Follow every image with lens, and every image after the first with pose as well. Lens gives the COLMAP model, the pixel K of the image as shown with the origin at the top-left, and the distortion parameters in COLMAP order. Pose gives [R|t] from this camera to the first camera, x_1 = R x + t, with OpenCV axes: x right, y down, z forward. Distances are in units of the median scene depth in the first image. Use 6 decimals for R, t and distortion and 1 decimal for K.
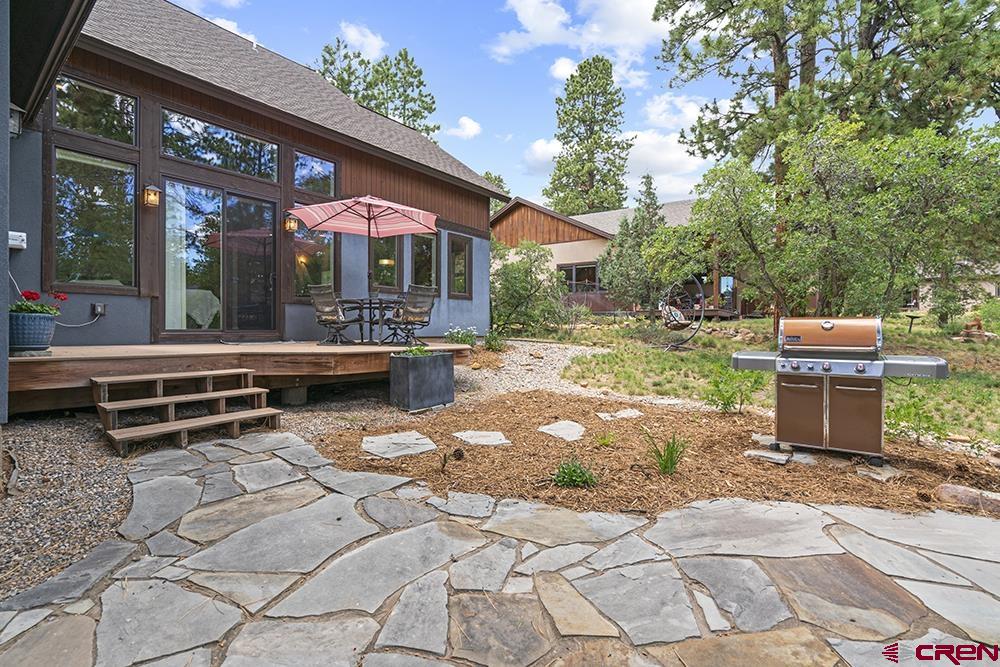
lens RADIAL K [[452.7, 0, 501.0], [0, 452.7, 325.3], [0, 0, 1]] dist [-0.005334, 0.002464]
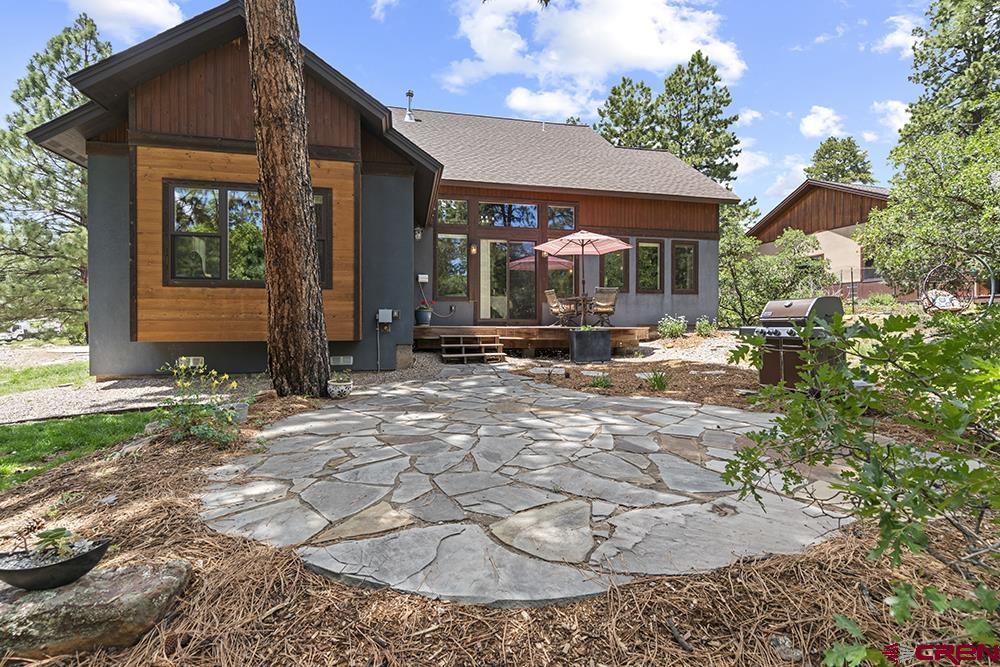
lens RADIAL K [[452.7, 0, 500.7], [0, 452.7, 331.3], [0, 0, 1]] dist [-0.005334, 0.002464]
pose [[0.757590, 0.009053, -0.652668, 0.324509], [0.003053, 0.999844, 0.017412, 0.018603], [0.652723, -0.015183, 0.757444, -0.222852]]
